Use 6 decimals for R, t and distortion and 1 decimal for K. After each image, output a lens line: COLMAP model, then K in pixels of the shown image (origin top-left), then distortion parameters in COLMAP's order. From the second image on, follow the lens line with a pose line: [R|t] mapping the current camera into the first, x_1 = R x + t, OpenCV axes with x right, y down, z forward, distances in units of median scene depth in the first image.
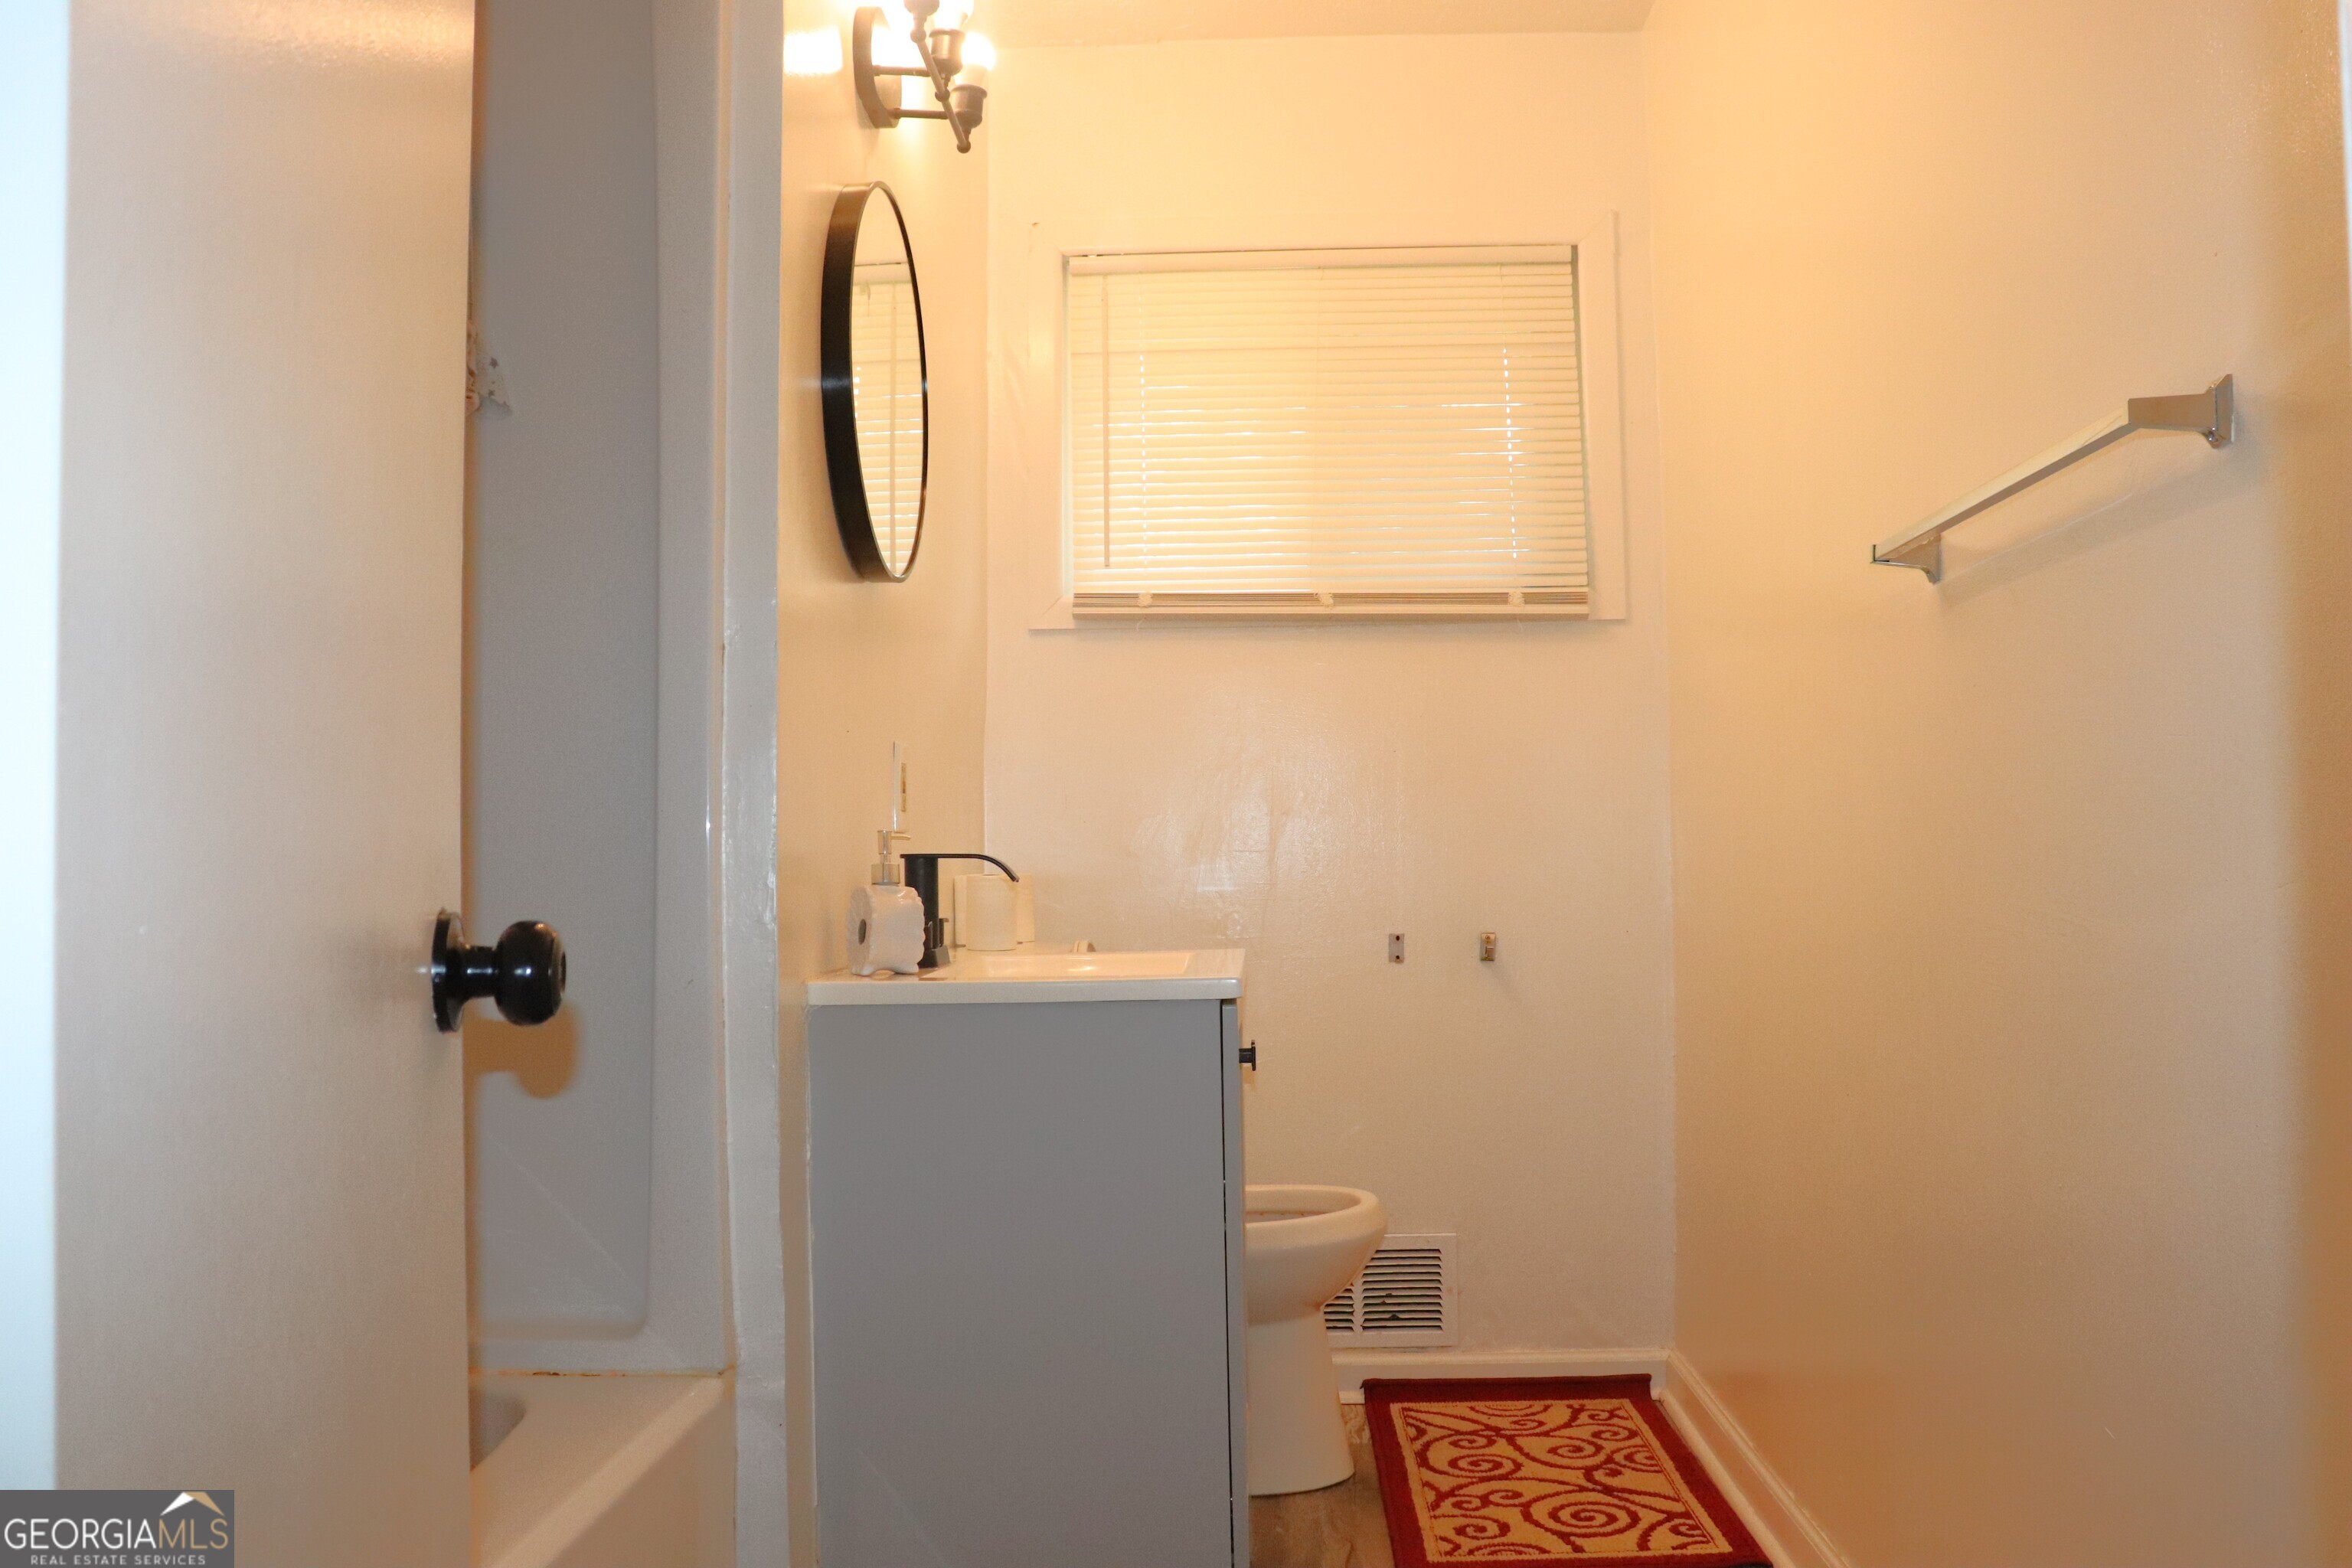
lens RADIAL K [[1950.2, 0, 1206.6], [0, 1950.2, 785.0], [0, 0, 1]] dist [-0.172303, 0.163924]
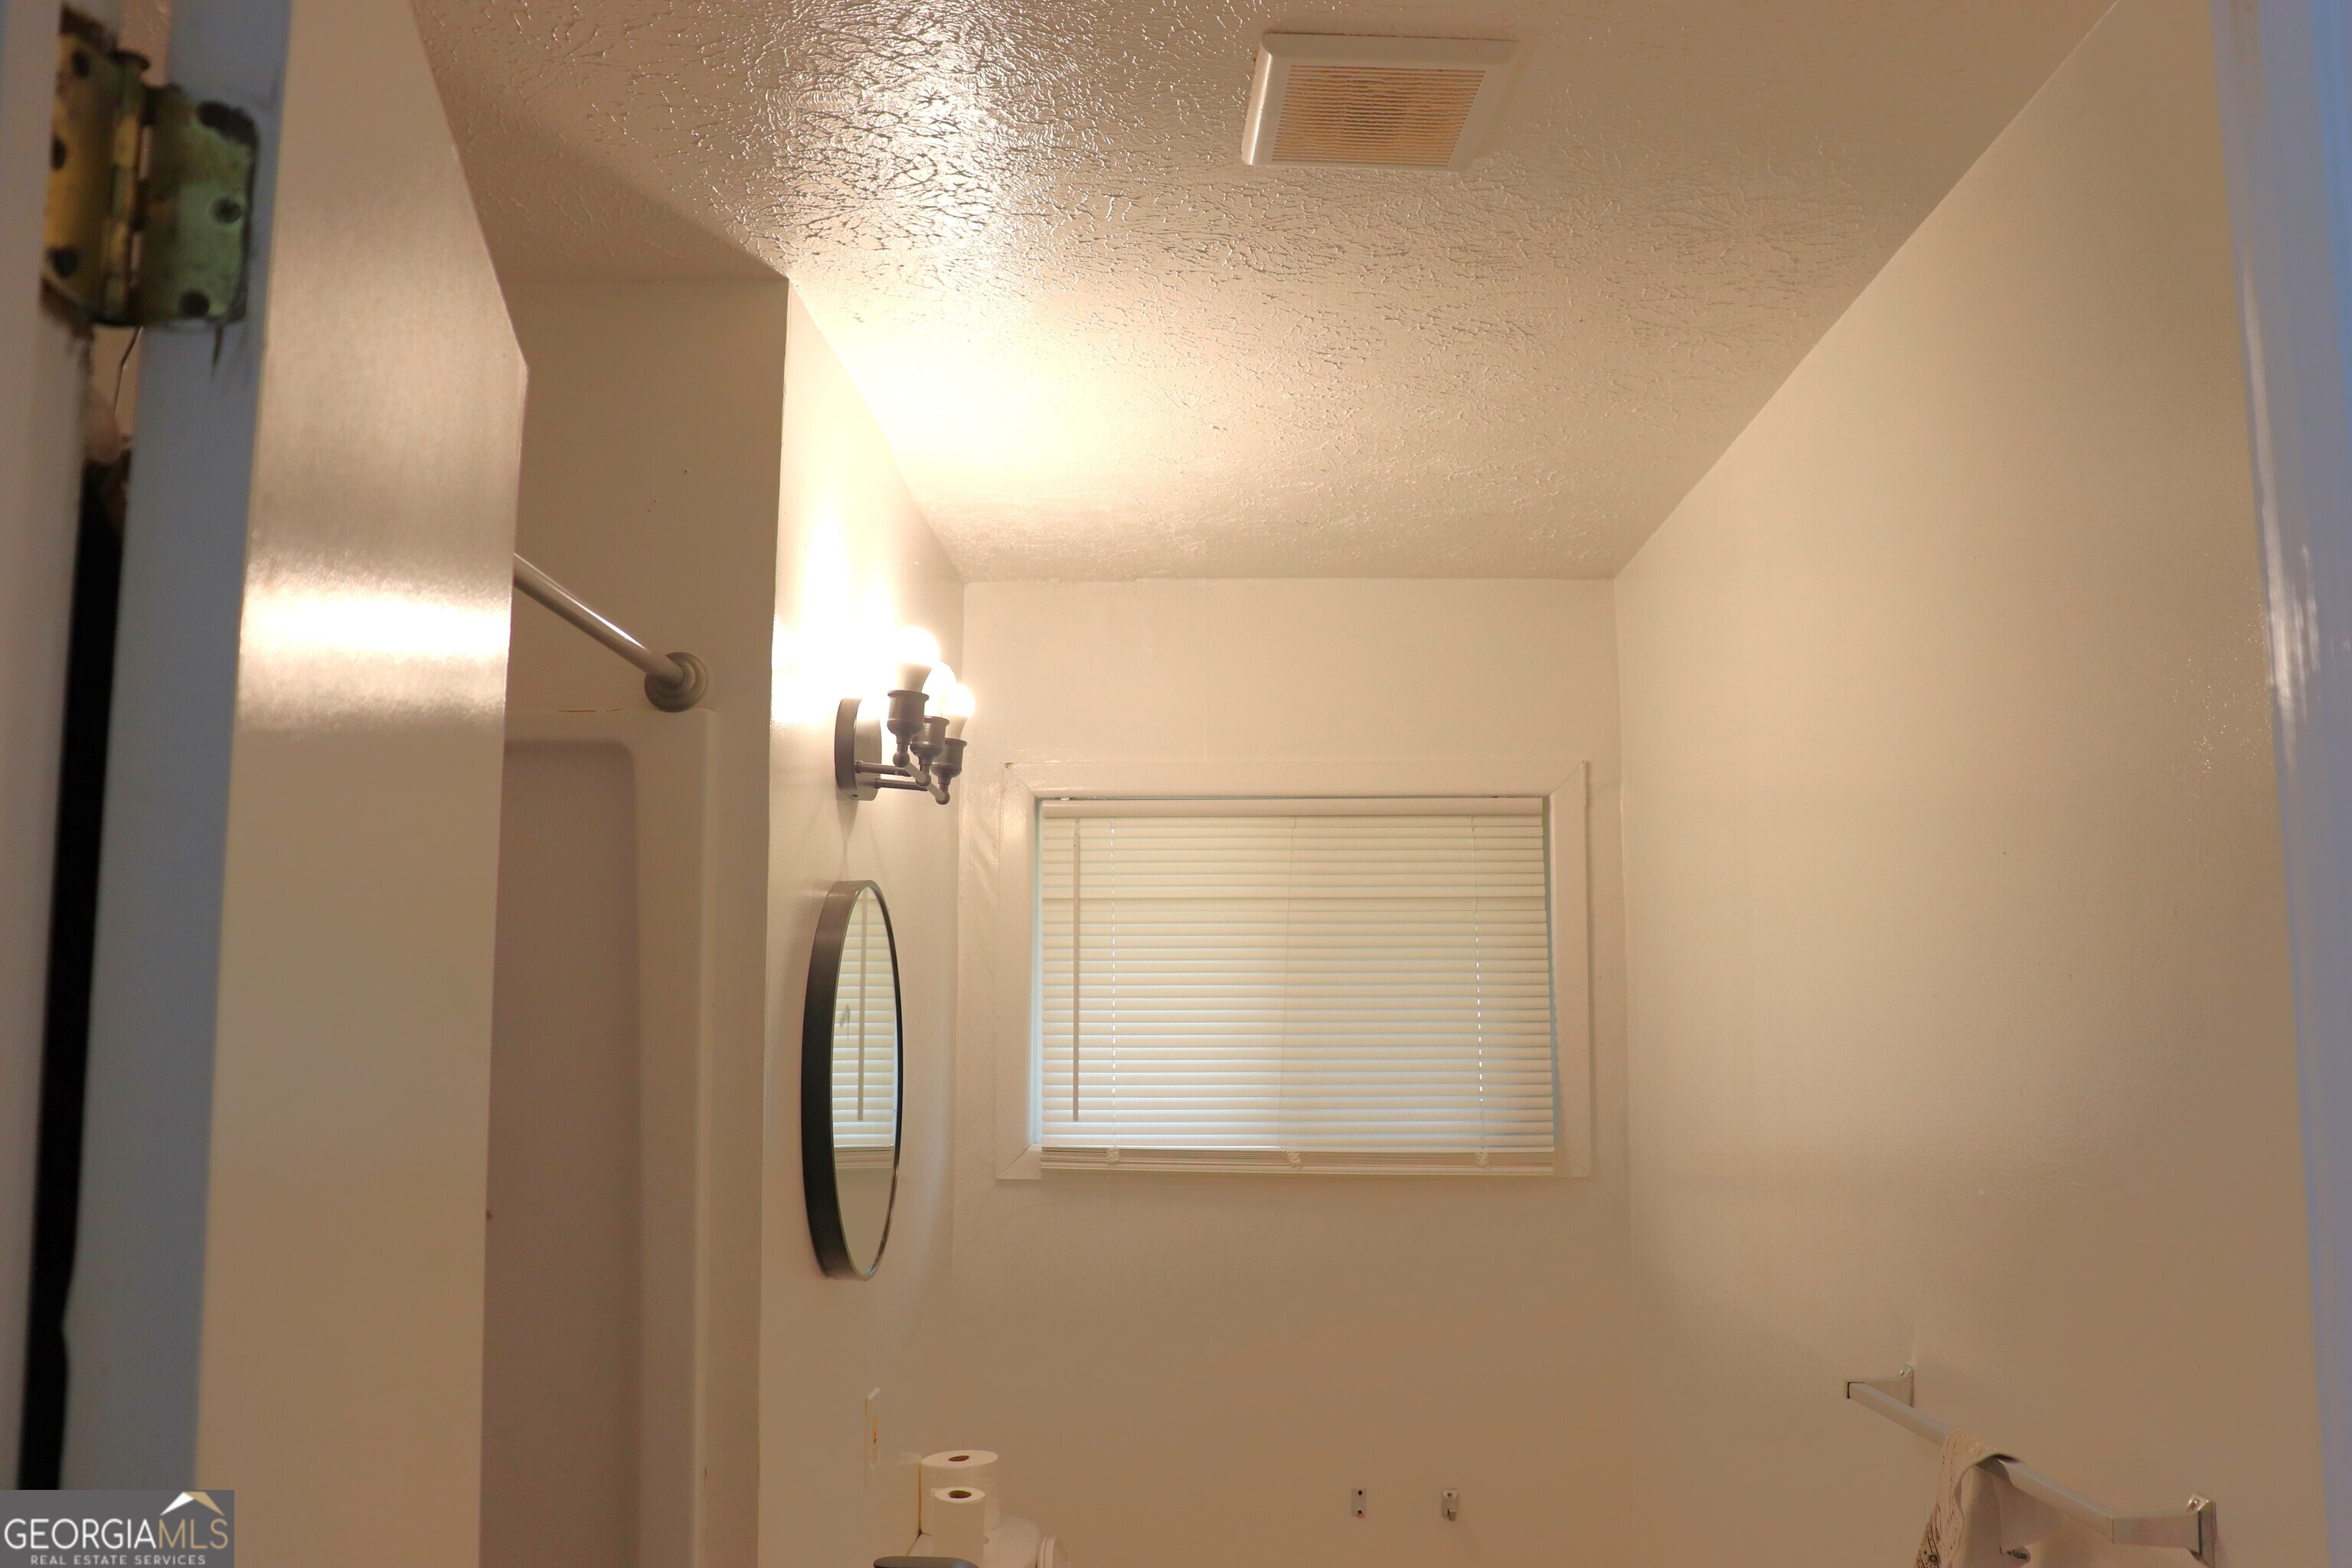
lens RADIAL K [[1950.2, 0, 1206.6], [0, 1950.2, 785.0], [0, 0, 1]] dist [-0.172303, 0.163924]
pose [[0.999552, 0.015609, 0.025526, -0.011950], [-0.013469, 0.996545, -0.081954, -0.202593], [-0.026717, 0.081573, 0.996309, -0.009803]]
